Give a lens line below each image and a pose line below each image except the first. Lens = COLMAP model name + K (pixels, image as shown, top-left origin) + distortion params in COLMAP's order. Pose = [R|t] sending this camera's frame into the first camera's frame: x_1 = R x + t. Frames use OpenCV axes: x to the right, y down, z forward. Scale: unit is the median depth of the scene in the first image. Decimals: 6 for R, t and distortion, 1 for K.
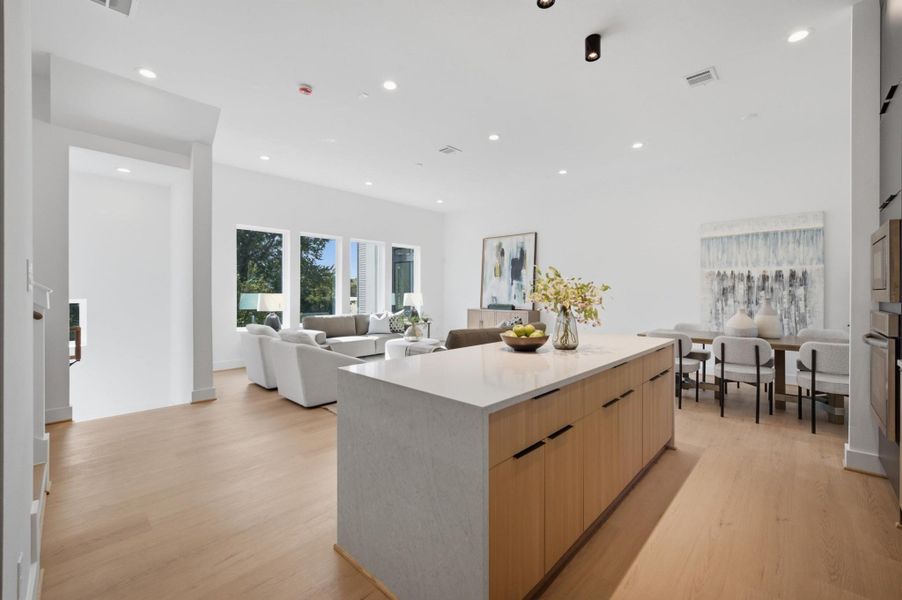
lens RADIAL K [[364.6, 0, 443.6], [0, 364.6, 296.5], [0, 0, 1]] dist [-0.003331, -0.000432]
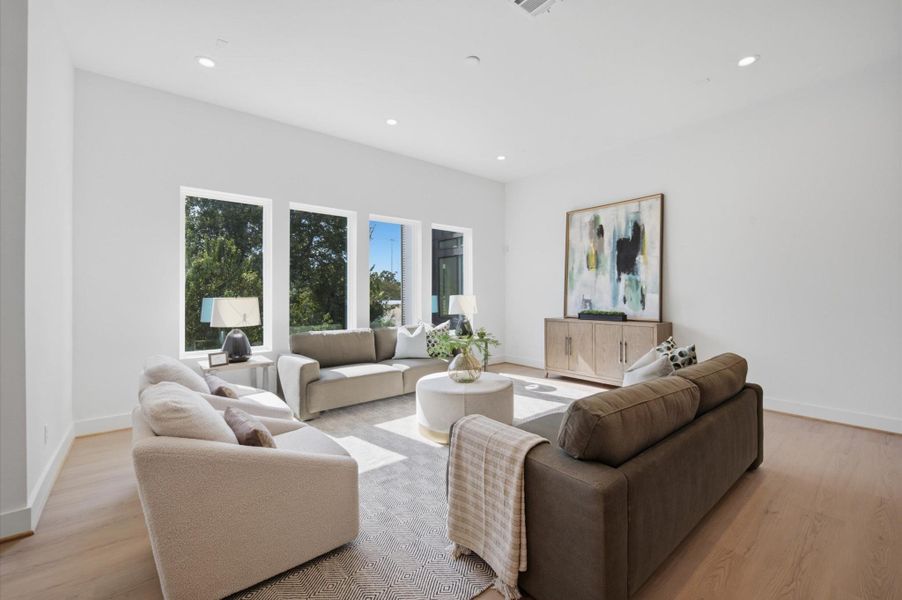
lens RADIAL K [[387.1, 0, 455.4], [0, 387.1, 295.4], [0, 0, 1]] dist [-0.004628, -0.000361]
pose [[0.995112, -0.008829, -0.098353, -0.029107], [0.007868, 0.999918, -0.010151, -0.002145], [0.098435, 0.009327, 0.995100, 0.309273]]
